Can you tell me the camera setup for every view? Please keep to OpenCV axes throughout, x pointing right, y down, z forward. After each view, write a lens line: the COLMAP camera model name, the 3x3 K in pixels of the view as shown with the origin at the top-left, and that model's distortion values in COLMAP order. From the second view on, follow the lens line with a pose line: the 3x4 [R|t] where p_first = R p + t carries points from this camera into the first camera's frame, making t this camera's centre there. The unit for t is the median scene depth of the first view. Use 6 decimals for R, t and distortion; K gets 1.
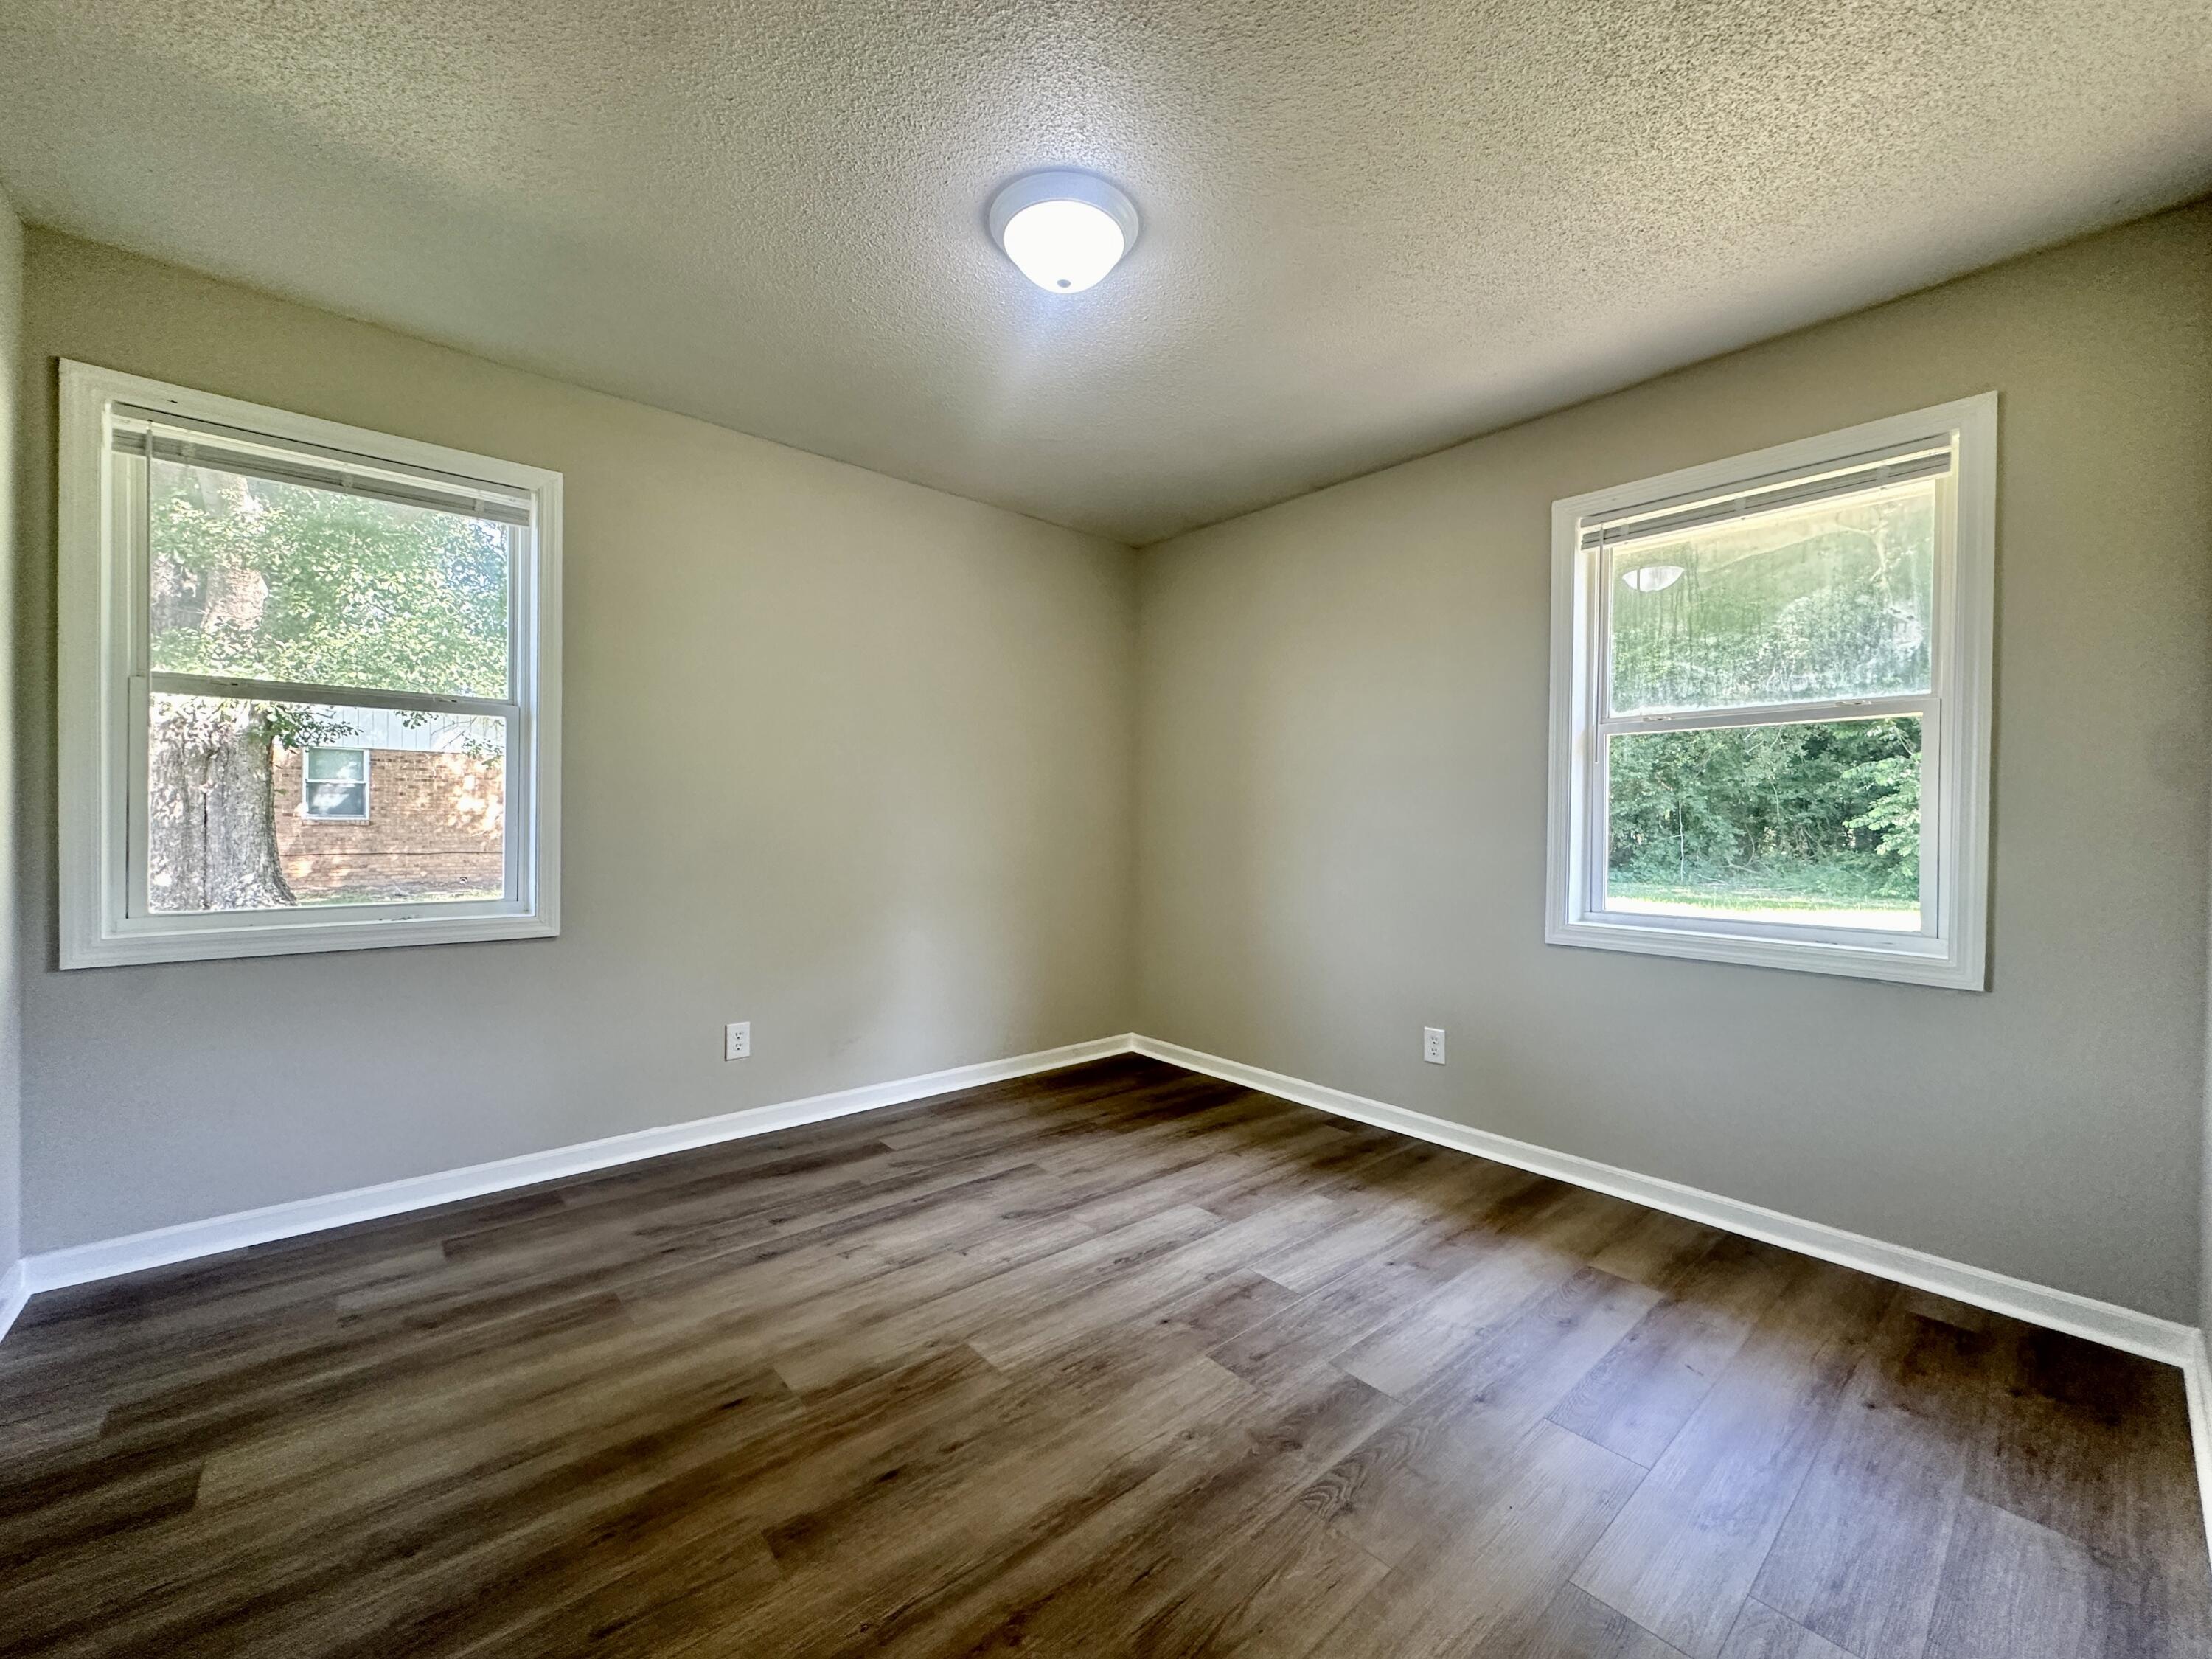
lens RADIAL K [[881.2, 0, 1107.1], [0, 881.2, 825.9], [0, 0, 1]] dist [-0.000529, 0.000205]
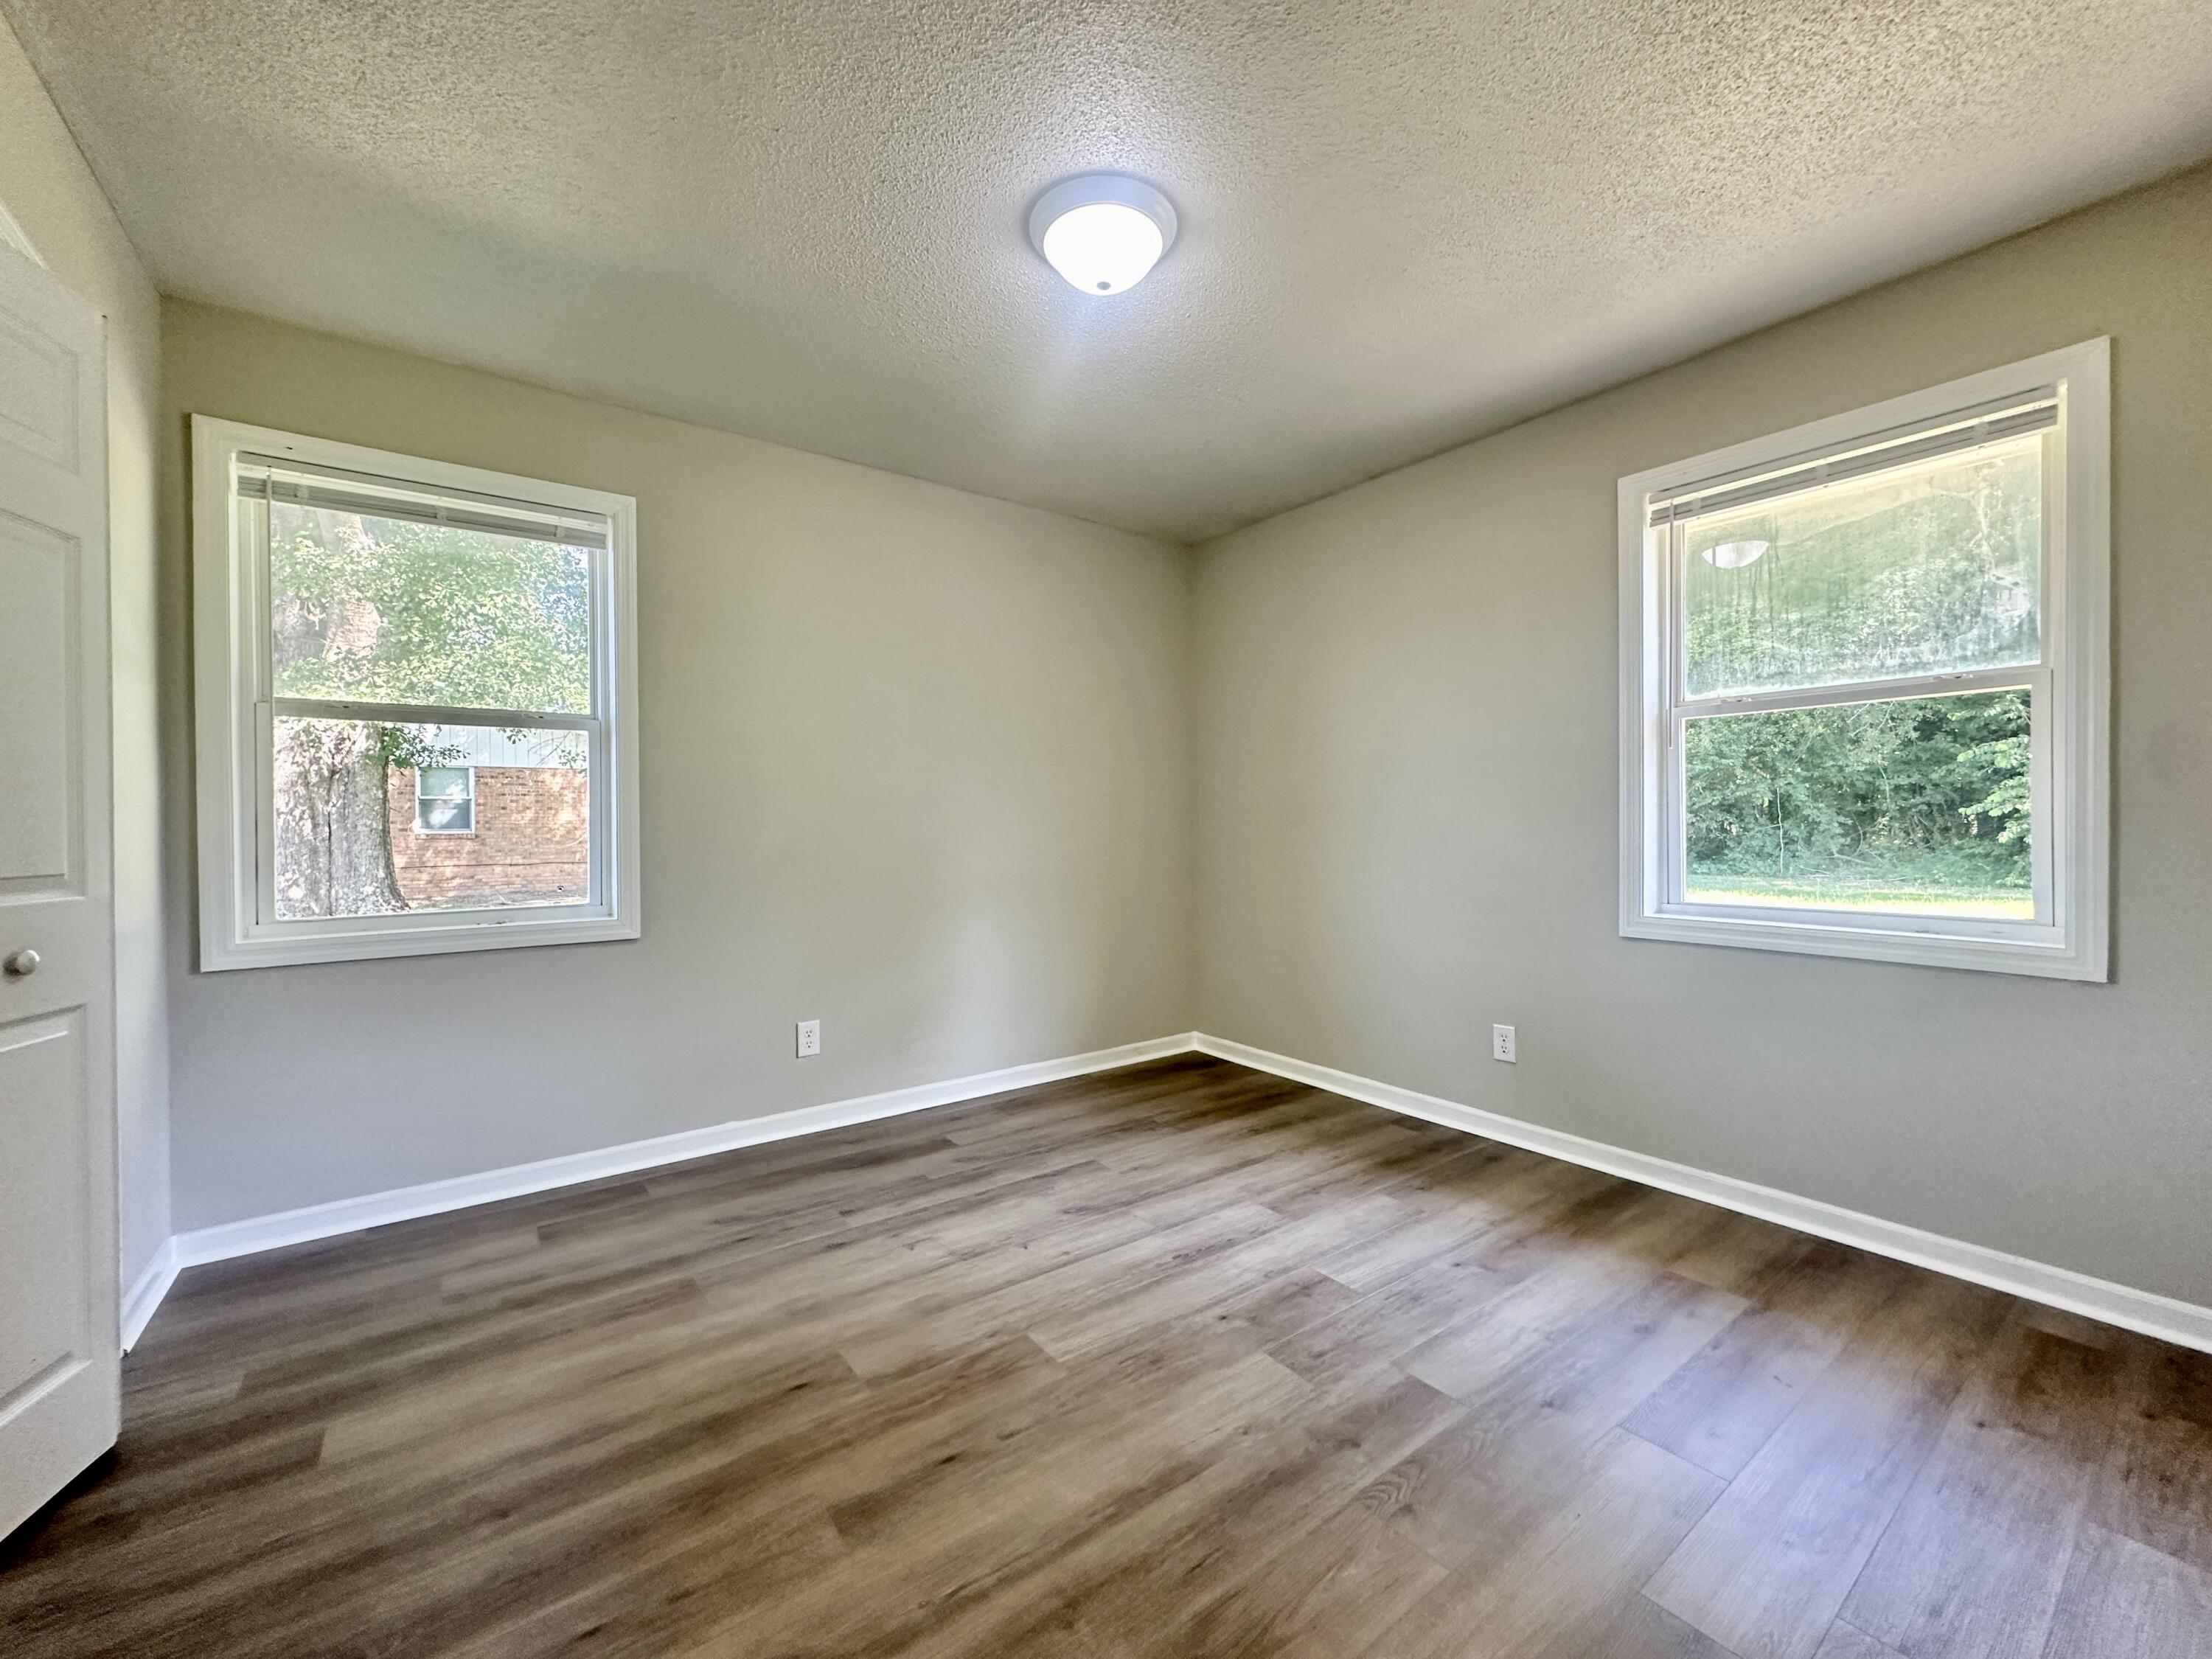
lens RADIAL K [[881.2, 0, 1107.7], [0, 881.2, 824.9], [0, 0, 1]] dist [-0.000529, 0.000205]
pose [[0.996950, -0.018786, -0.075748, 0.020351], [0.018582, 0.999822, -0.003397, 0.005475], [0.075798, 0.001979, 0.997121, -0.004875]]
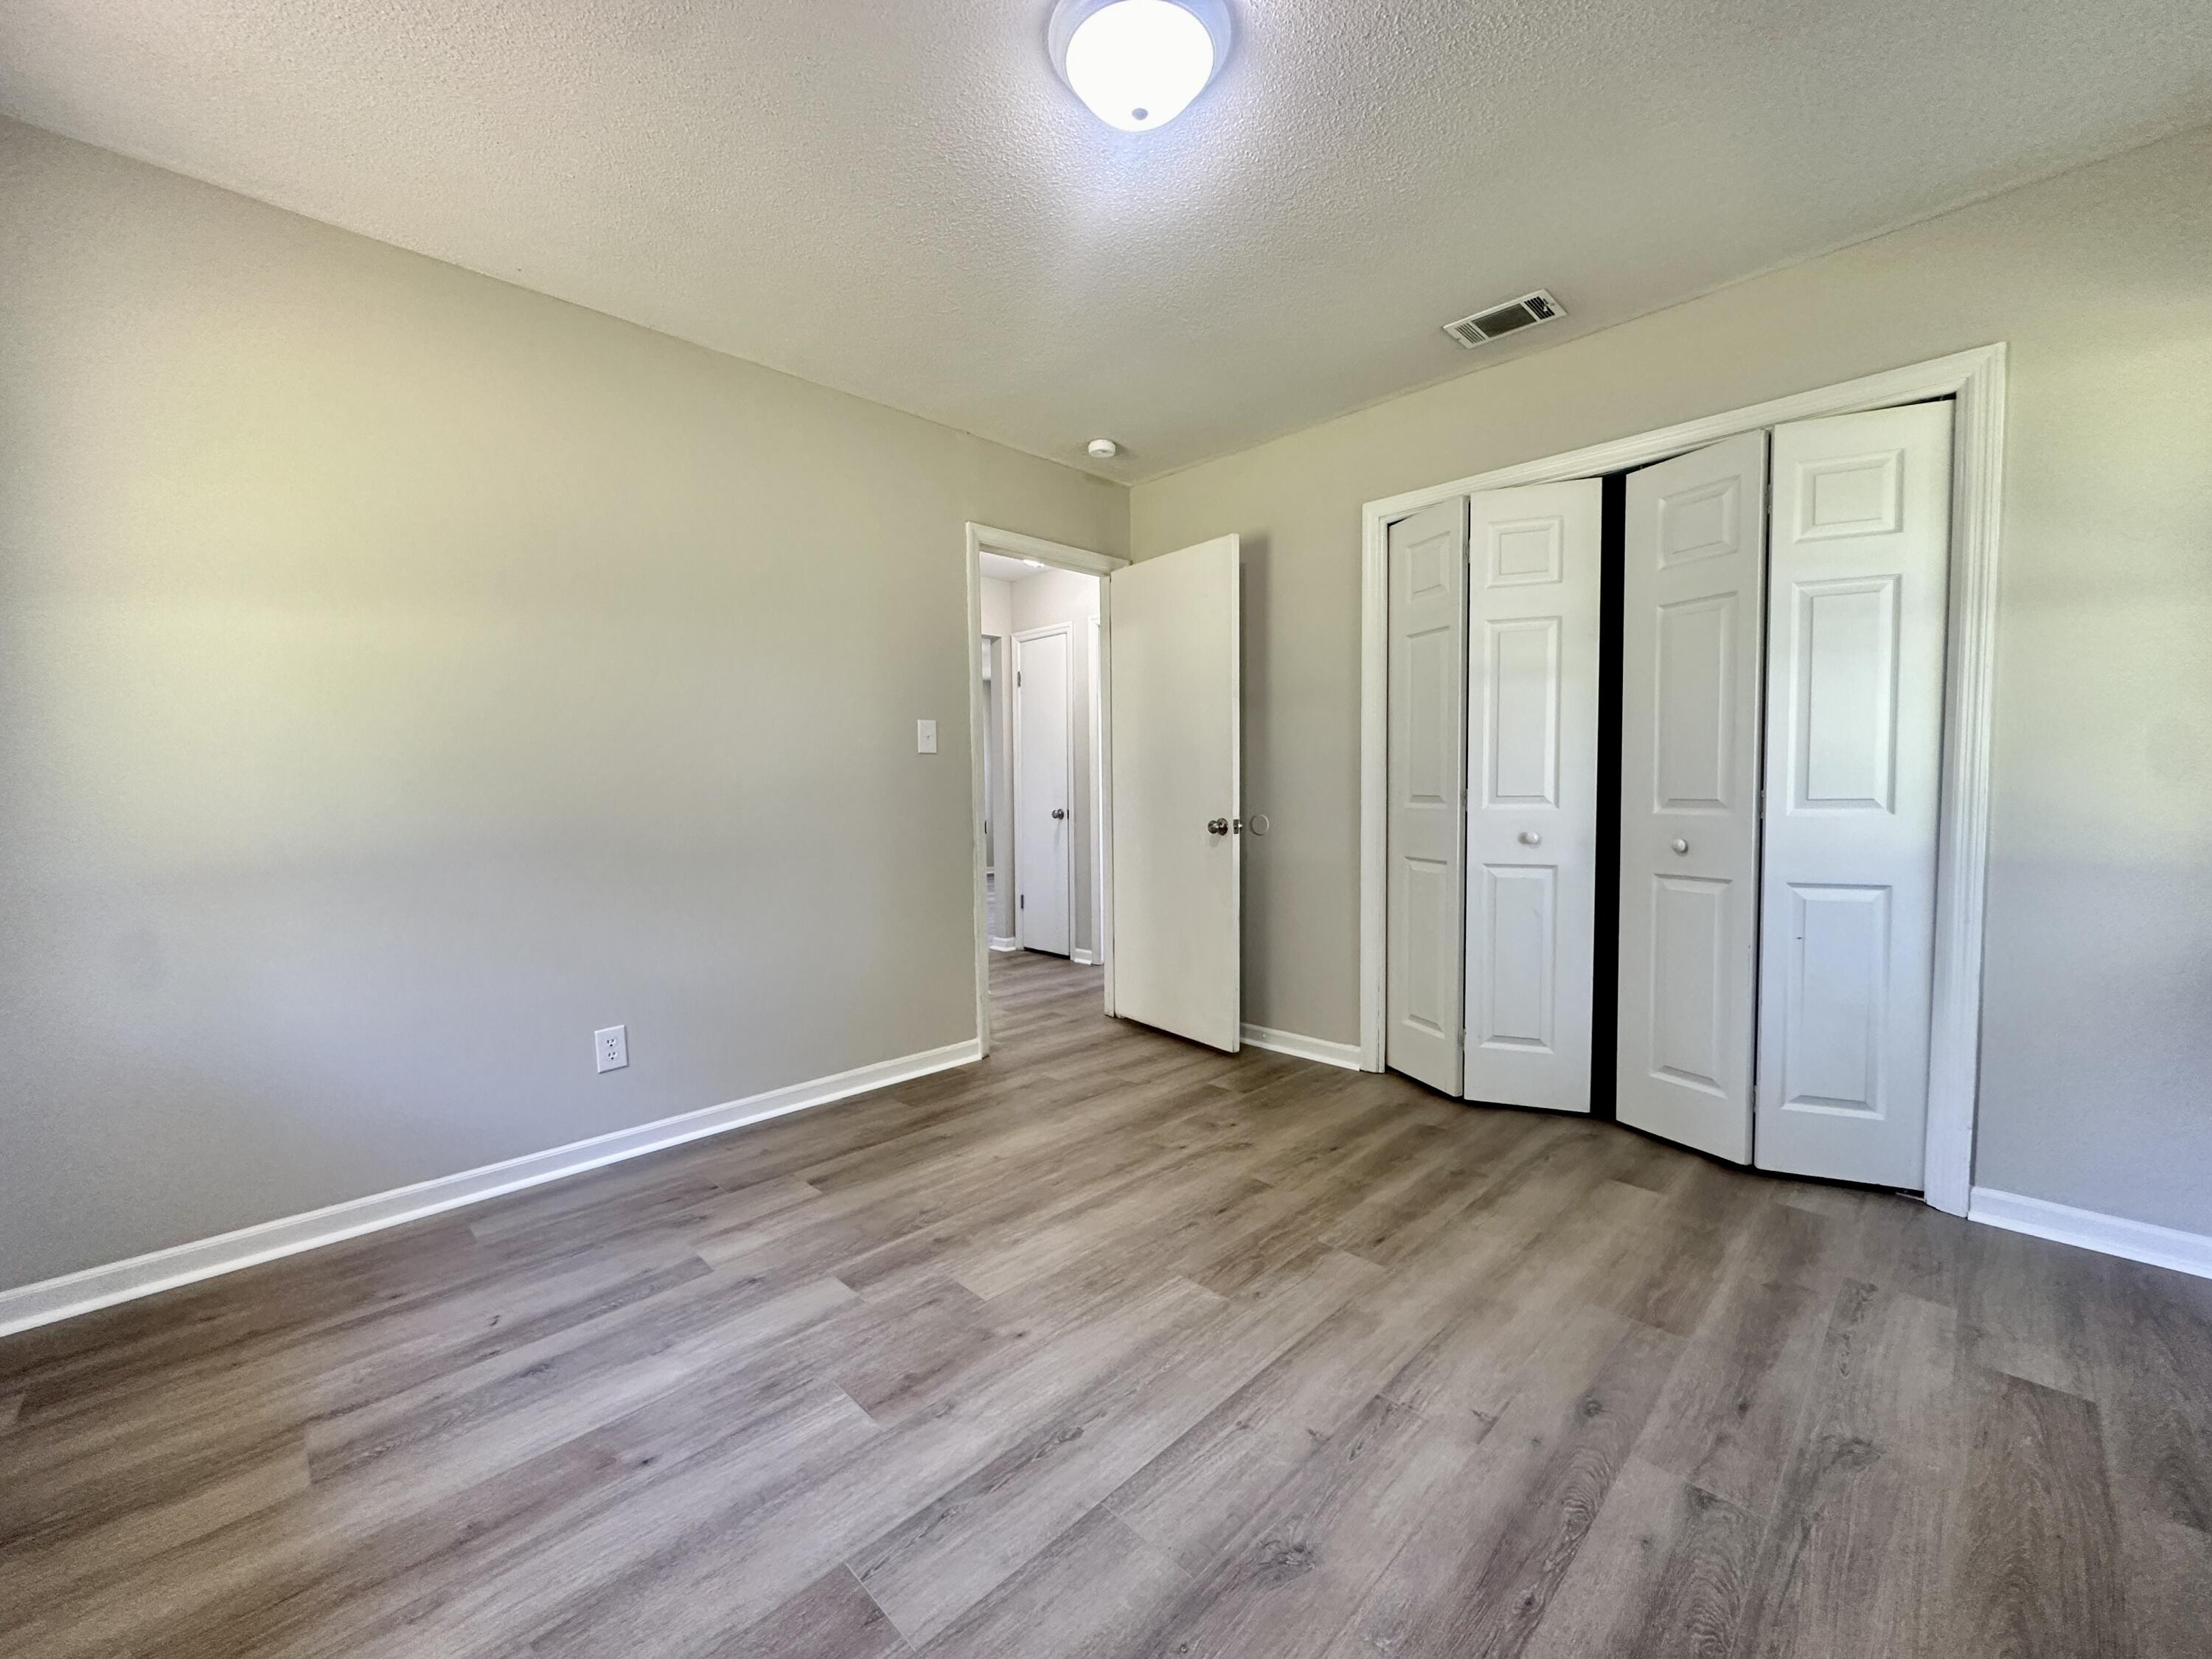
lens RADIAL K [[881.2, 0, 1100.5], [0, 881.2, 832.7], [0, 0, 1]] dist [-0.000529, 0.000205]
pose [[-0.998337, 0.001203, -0.057641, 0.033731], [-0.001875, 0.998576, 0.053319, 0.010064], [0.057623, 0.053338, -0.996913, 1.758667]]
